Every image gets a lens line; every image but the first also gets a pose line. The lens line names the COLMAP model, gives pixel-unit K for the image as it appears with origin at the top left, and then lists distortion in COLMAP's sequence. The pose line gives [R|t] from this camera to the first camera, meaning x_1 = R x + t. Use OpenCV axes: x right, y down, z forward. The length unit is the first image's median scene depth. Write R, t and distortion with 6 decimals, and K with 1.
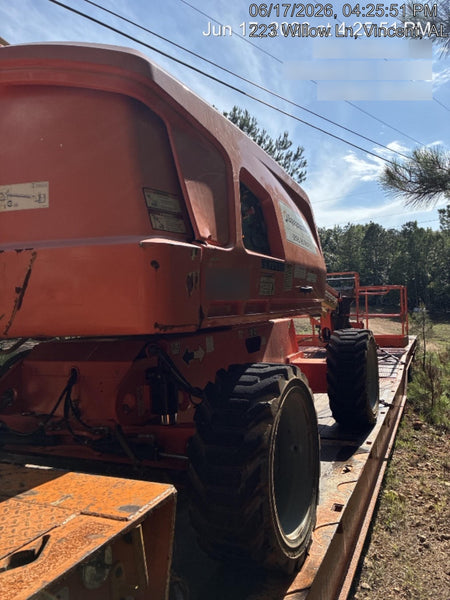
lens RADIAL K [[479.7, 0, 224.7], [0, 479.7, 321.7], [0, 0, 1]] dist [-0.073294, 0.001789]
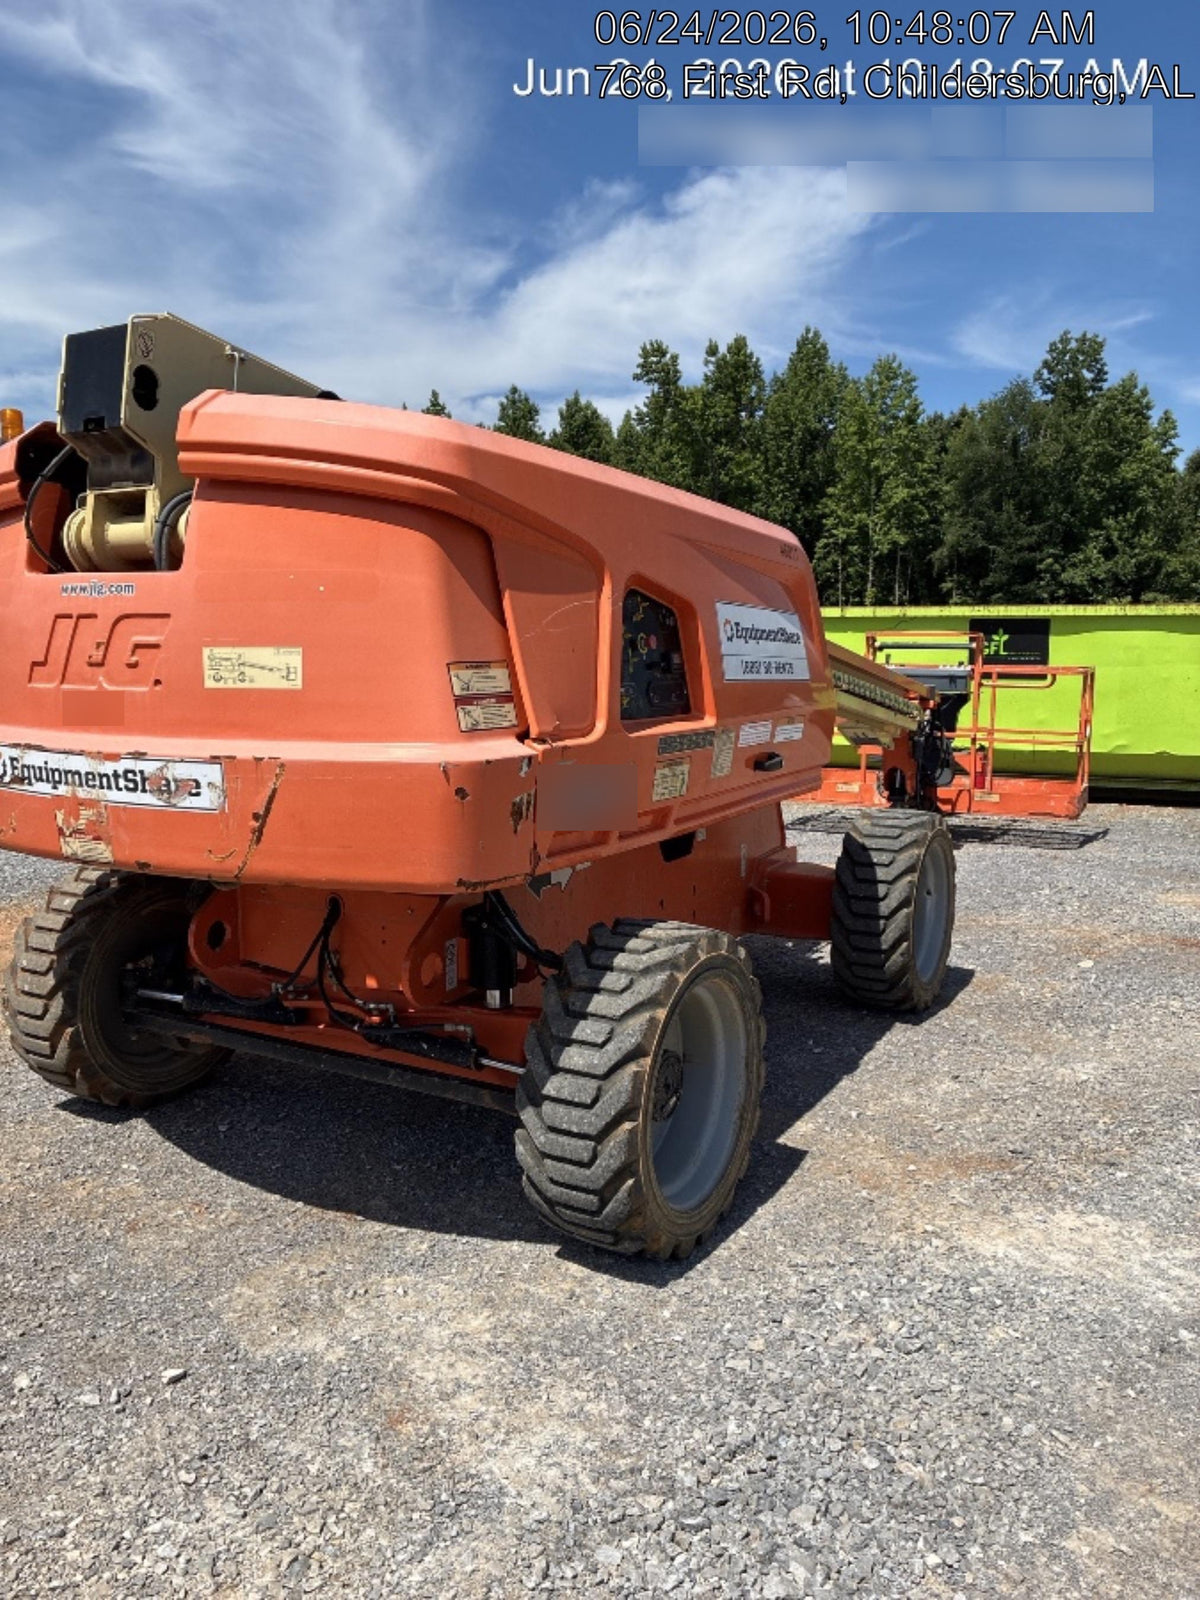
lens RADIAL K [[1244.0, 0, 577.5], [0, 1244.0, 822.7], [0, 0, 1]] dist [0.007551, -0.000192]
pose [[0.992980, 0.056427, -0.103957, 0.186669], [-0.042203, 0.990044, 0.134279, -0.301482], [0.110499, -0.128949, 0.985476, -0.652287]]
